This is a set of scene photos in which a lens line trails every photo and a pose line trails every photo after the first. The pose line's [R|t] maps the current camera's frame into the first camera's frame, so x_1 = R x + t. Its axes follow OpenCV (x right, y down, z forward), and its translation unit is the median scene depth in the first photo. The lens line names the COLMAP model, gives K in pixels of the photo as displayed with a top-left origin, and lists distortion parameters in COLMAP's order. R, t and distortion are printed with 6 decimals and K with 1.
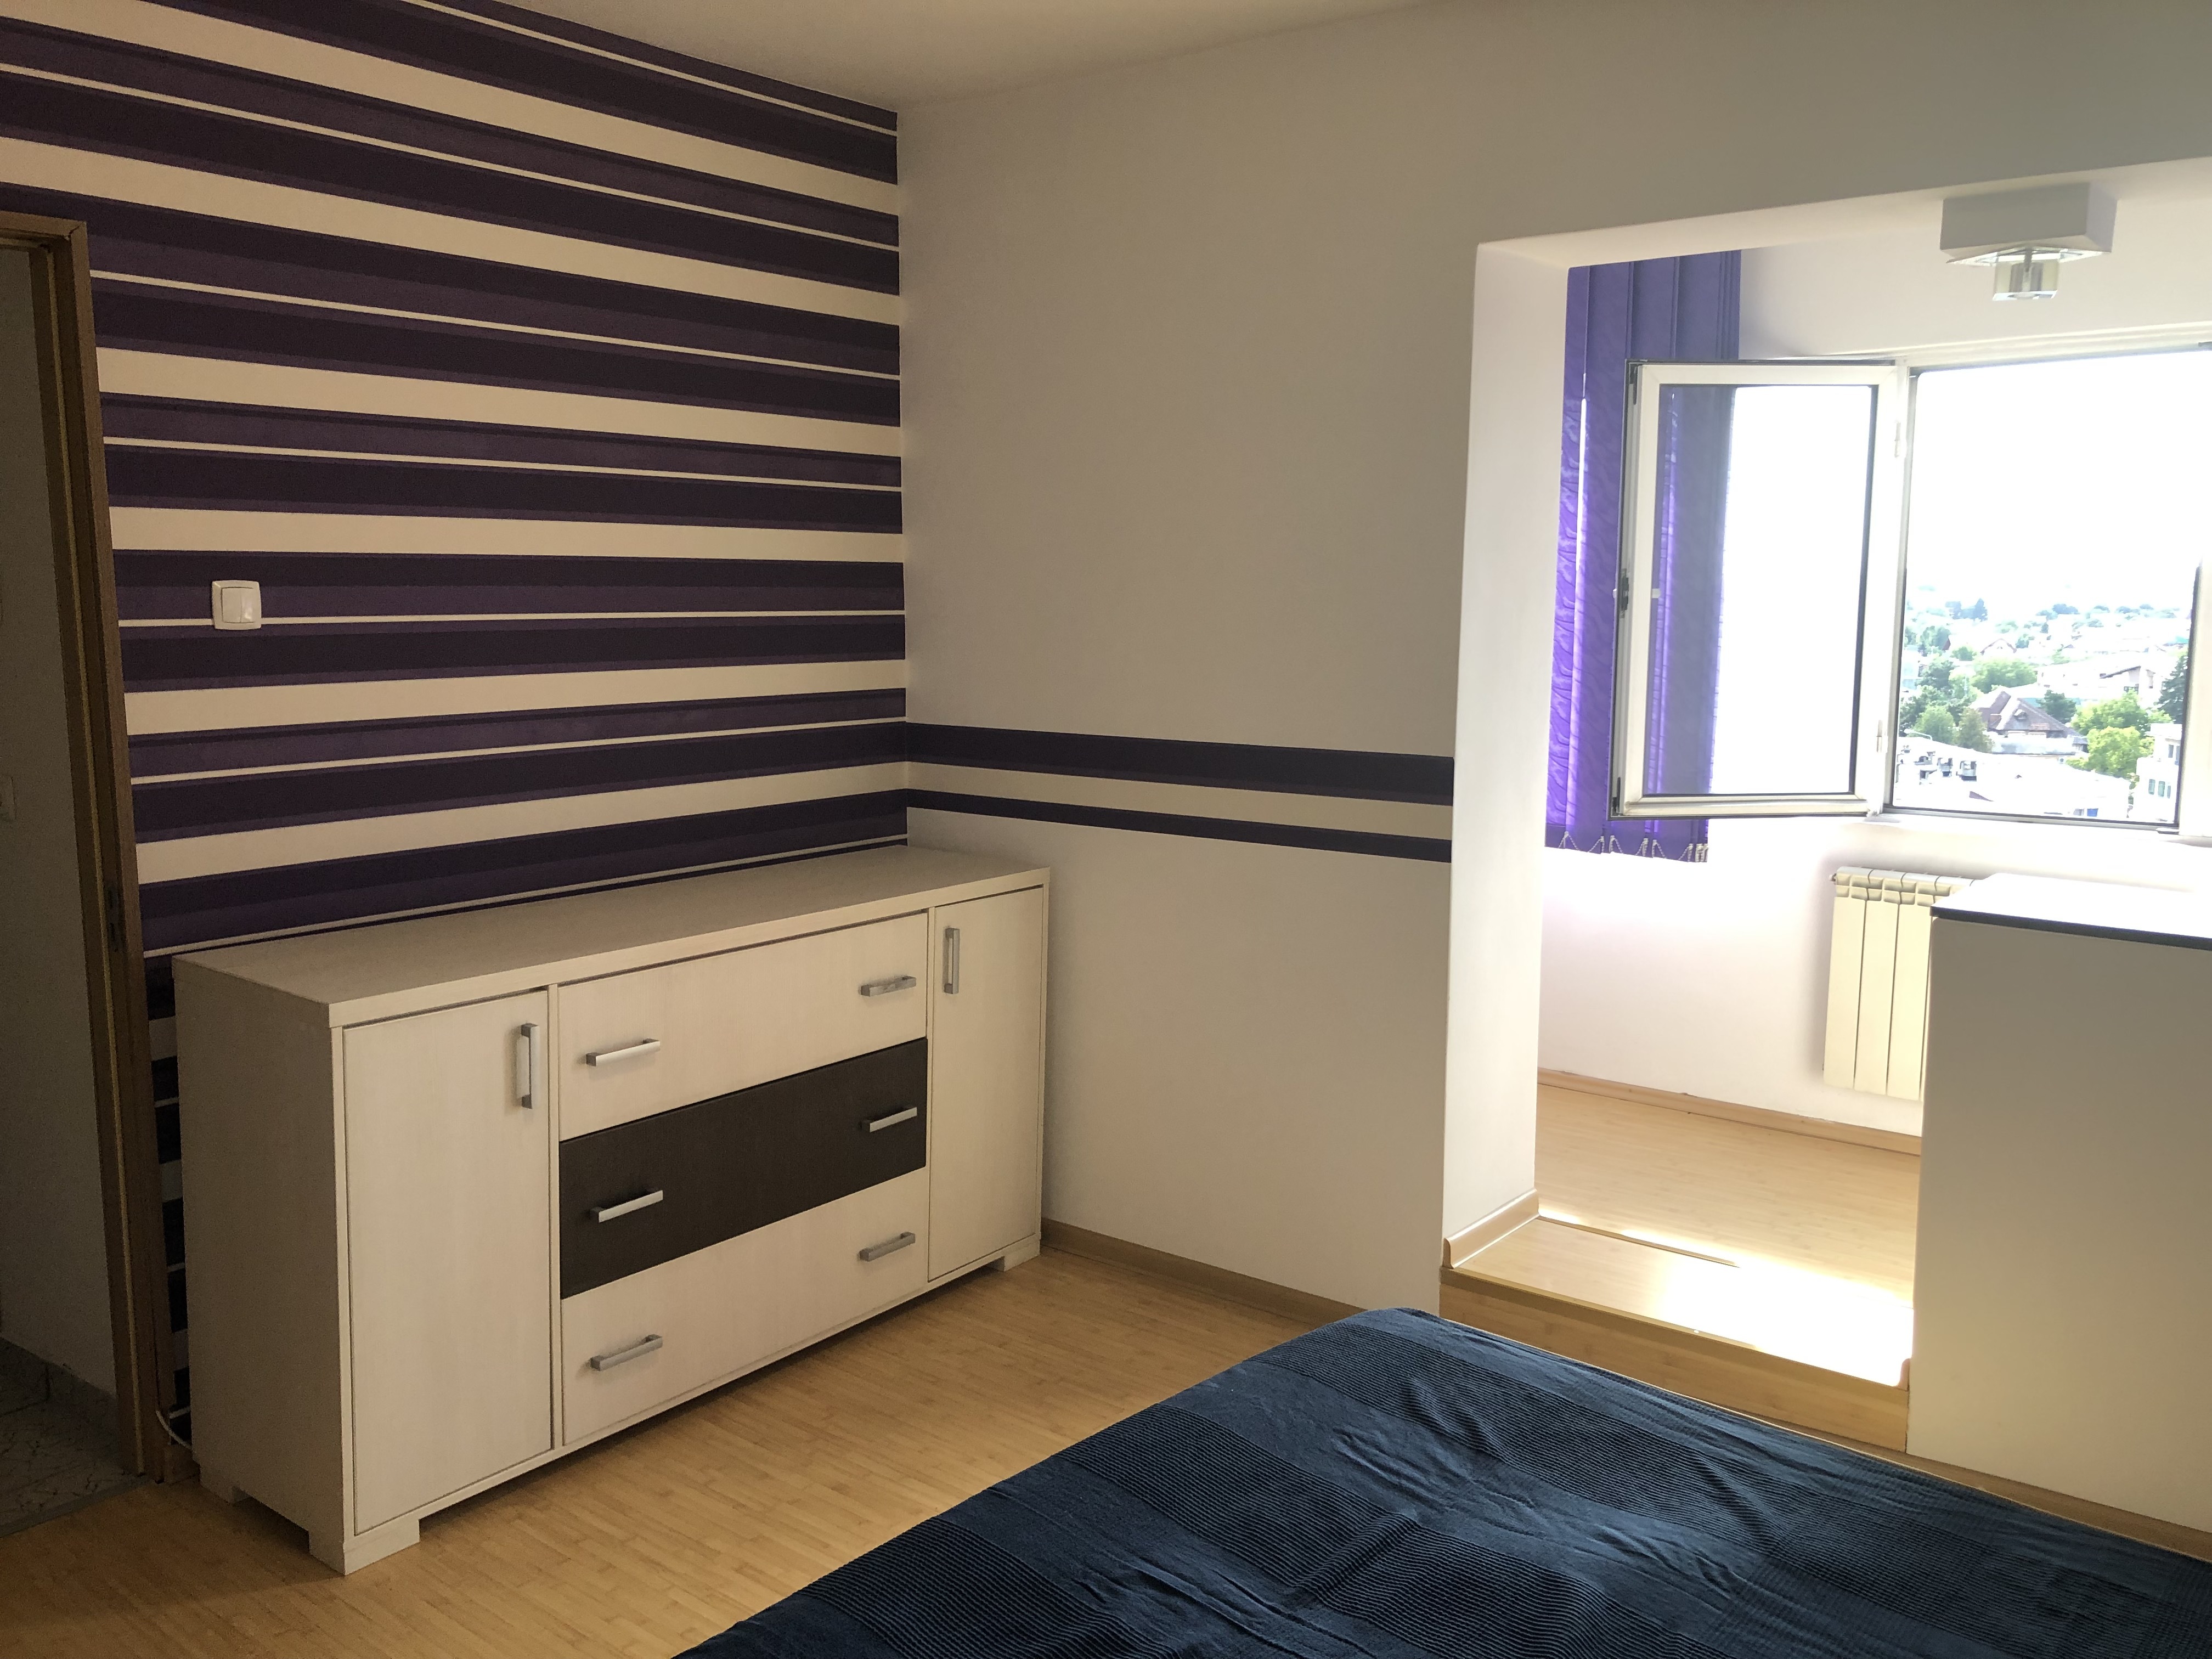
lens RADIAL K [[1793.6, 0, 1116.0], [0, 1793.6, 823.5], [0, 0, 1]] dist [0.085219, -0.158279]
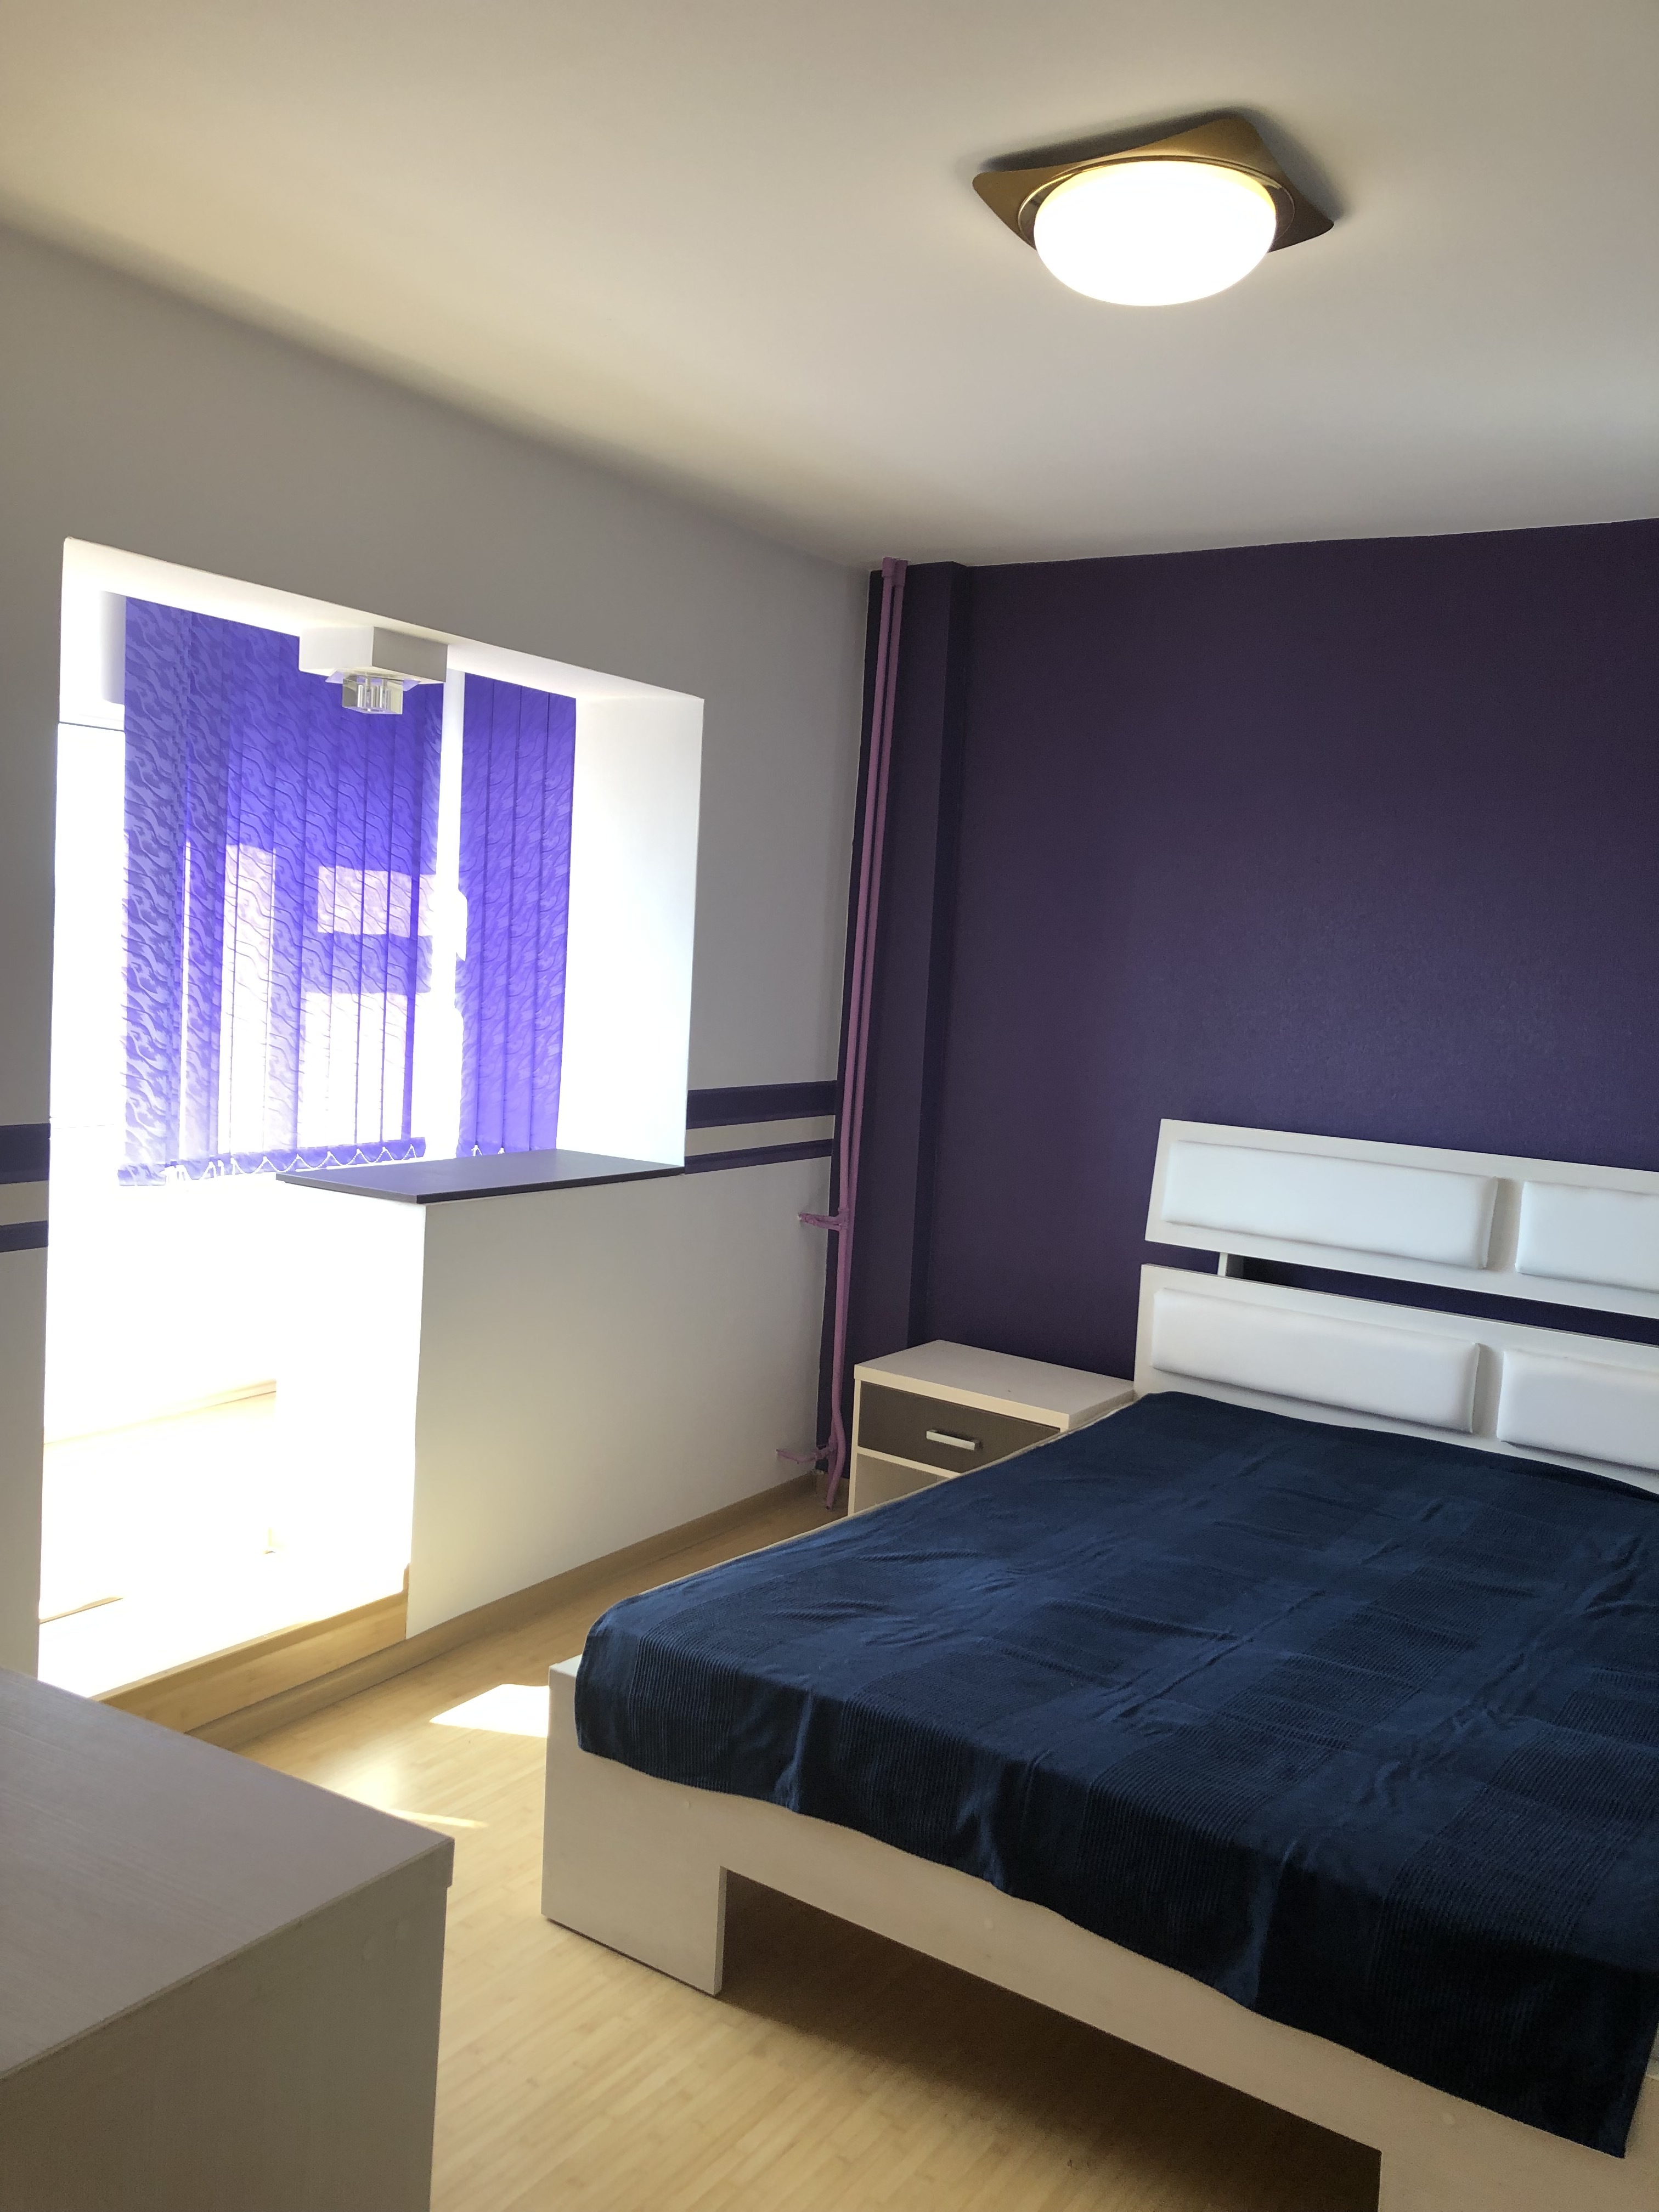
lens RADIAL K [[1793.8, 0, 829.5], [0, 1793.8, 1106.0], [0, 0, 1]] dist [0.120225, -0.216346]
pose [[-0.079656, -0.094439, 0.992339, -1.065059], [0.079679, 0.991713, 0.100775, -0.156756], [-0.993633, 0.087096, -0.071472, 1.075320]]
